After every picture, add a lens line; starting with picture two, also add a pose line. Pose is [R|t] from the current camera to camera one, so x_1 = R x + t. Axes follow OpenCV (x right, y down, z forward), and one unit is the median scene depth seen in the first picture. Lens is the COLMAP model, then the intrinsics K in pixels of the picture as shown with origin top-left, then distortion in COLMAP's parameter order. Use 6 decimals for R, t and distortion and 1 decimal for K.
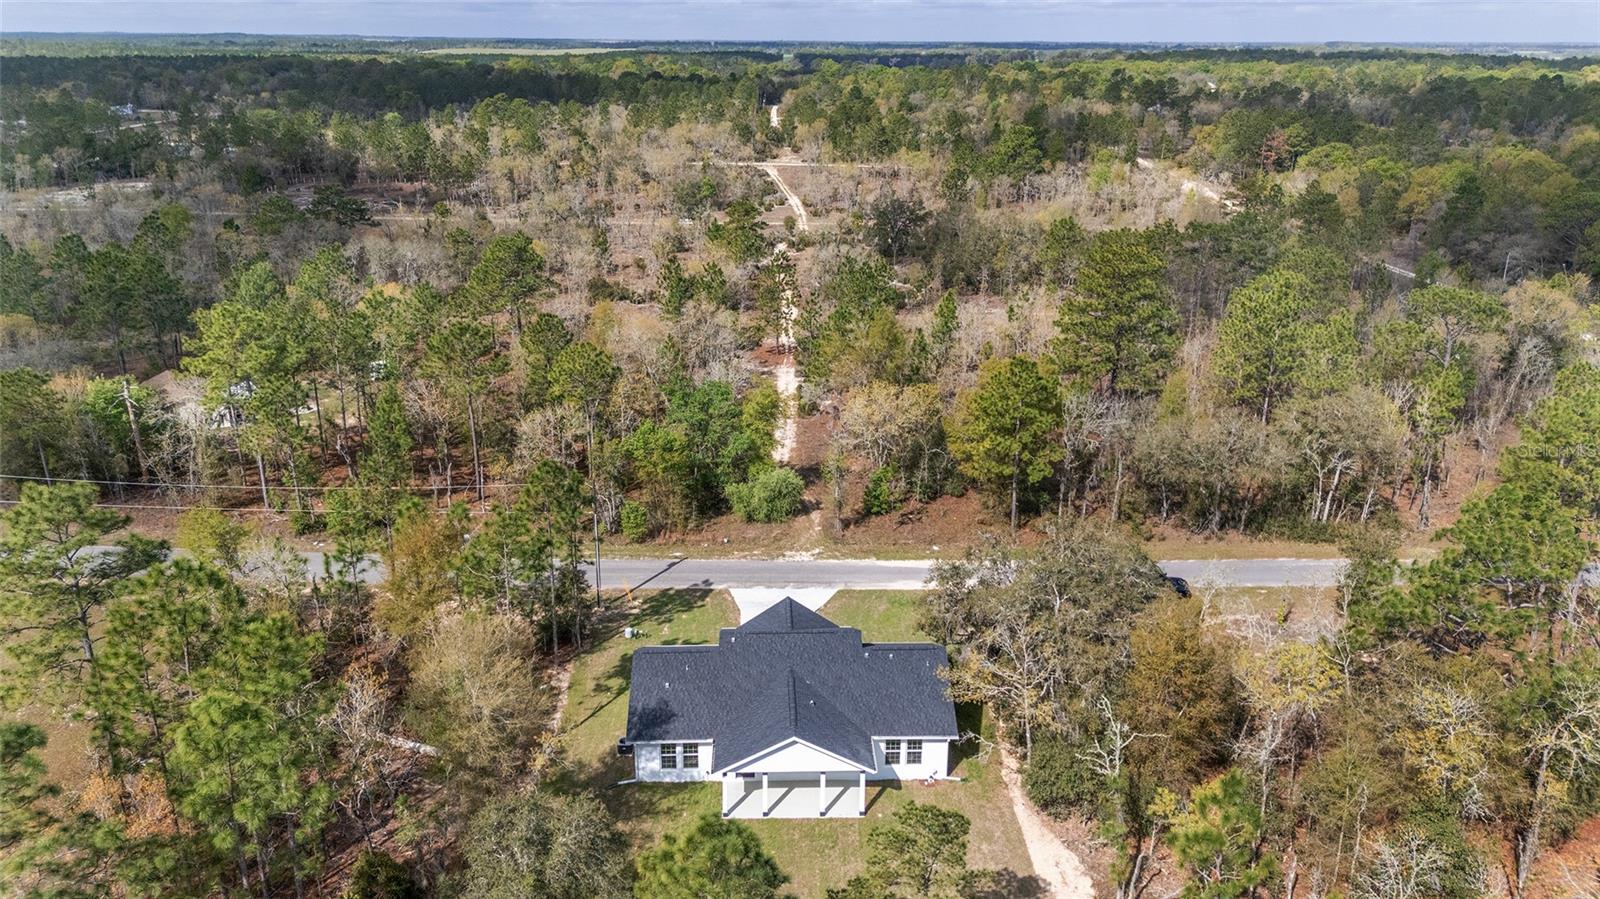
lens RADIAL K [[1187.0, 0, 808.4], [0, 1187.0, 450.2], [0, 0, 1]] dist [0.016957, -0.027857]
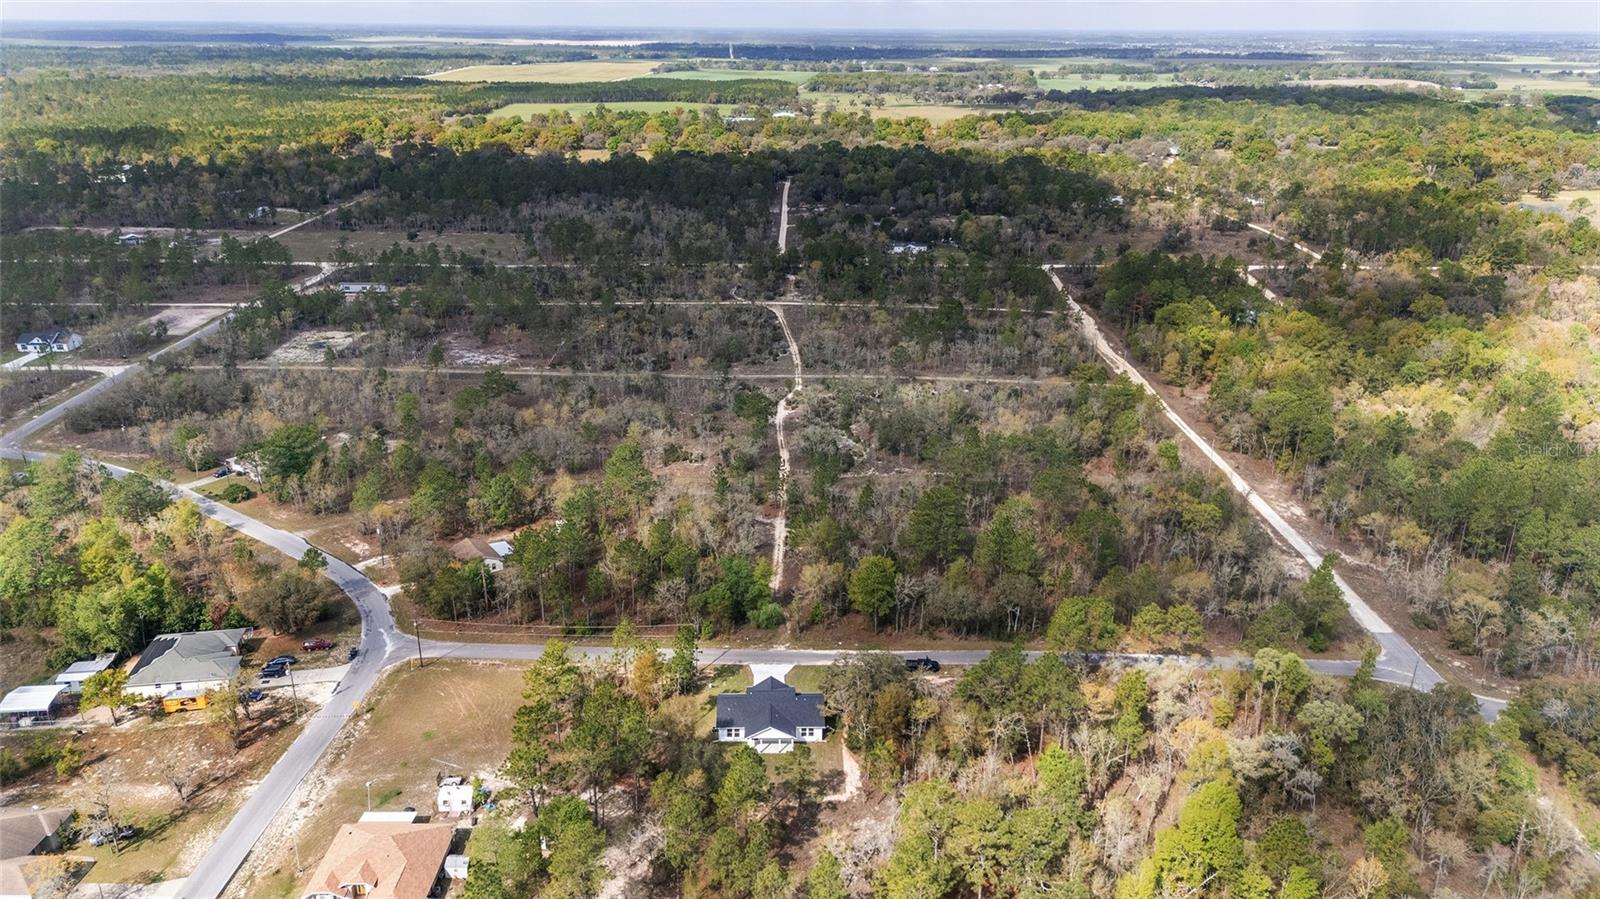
lens RADIAL K [[1187.0, 0, 799.9], [0, 1187.0, 443.2], [0, 0, 1]] dist [0.016957, -0.027857]
pose [[0.999762, 0.003190, -0.021568, 0.103229], [-0.002961, 0.999939, 0.010650, -0.425804], [0.021601, -0.010584, 0.999711, -1.670658]]
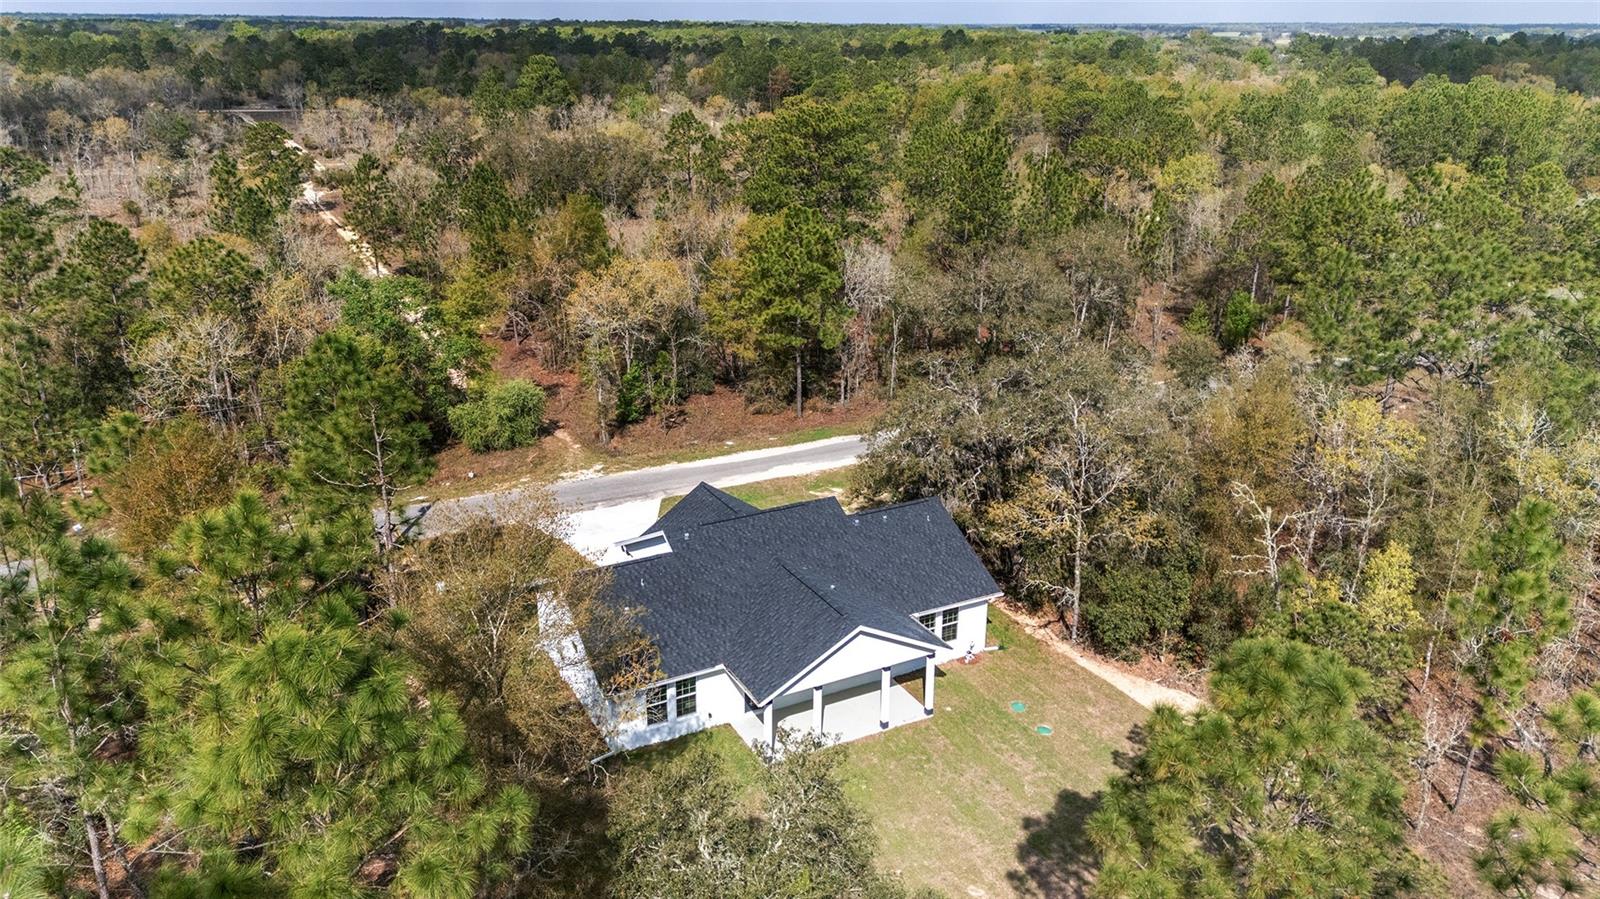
lens RADIAL K [[1187.0, 0, 806.6], [0, 1187.0, 463.0], [0, 0, 1]] dist [0.016957, -0.027857]
pose [[0.898078, -0.157892, 0.410520, -0.251006], [0.148206, 0.987396, 0.055542, 0.075888], [-0.414115, 0.010961, 0.910159, 0.271883]]
